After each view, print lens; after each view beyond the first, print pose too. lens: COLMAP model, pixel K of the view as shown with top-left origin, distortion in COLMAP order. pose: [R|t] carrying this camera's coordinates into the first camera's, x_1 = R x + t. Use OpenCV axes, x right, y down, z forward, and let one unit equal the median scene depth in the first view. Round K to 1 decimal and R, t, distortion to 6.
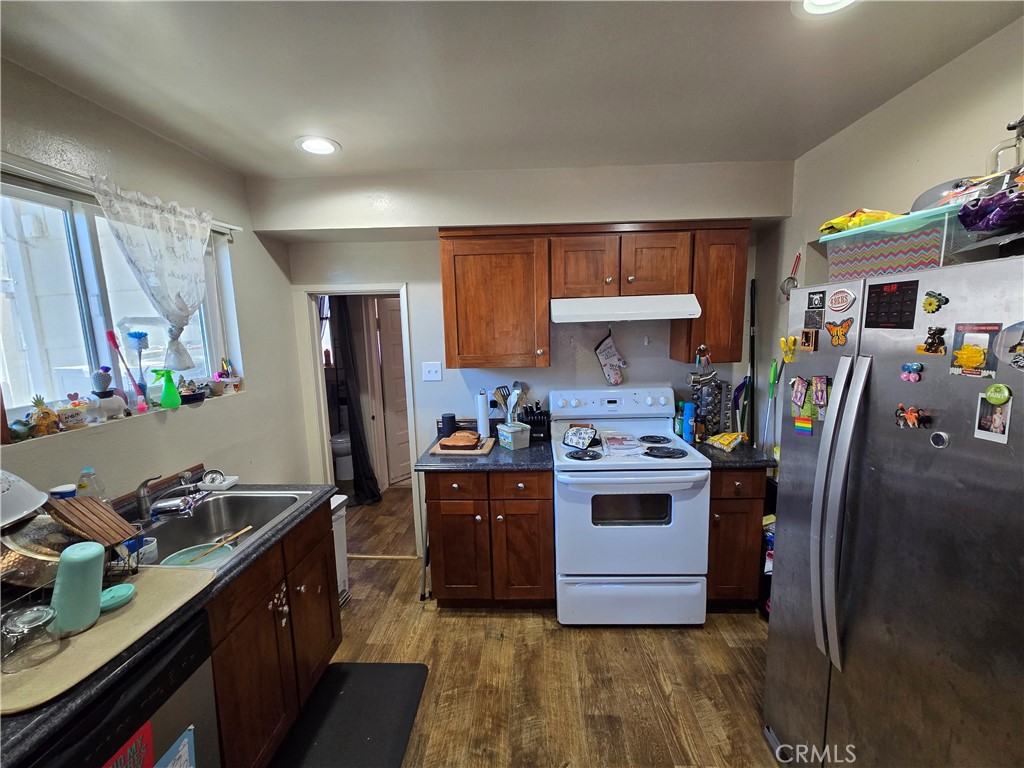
lens RADIAL K [[418.2, 0, 512.1], [0, 418.2, 384.5], [0, 0, 1]] dist [-0.003011, 0.000317]
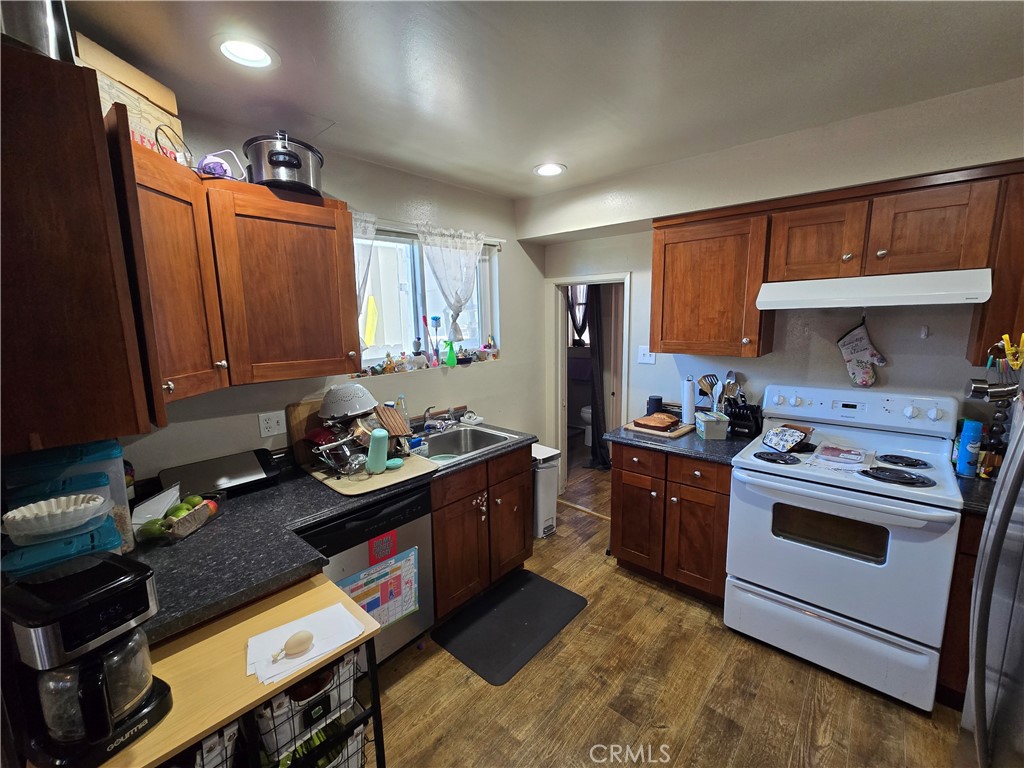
lens RADIAL K [[418.2, 0, 513.9], [0, 418.2, 382.0], [0, 0, 1]] dist [-0.003011, 0.000317]
pose [[0.778726, 0.105790, -0.618381, 0.276264], [-0.084267, 0.994386, 0.063998, -0.002776], [0.621680, 0.002272, 0.783268, -0.054624]]
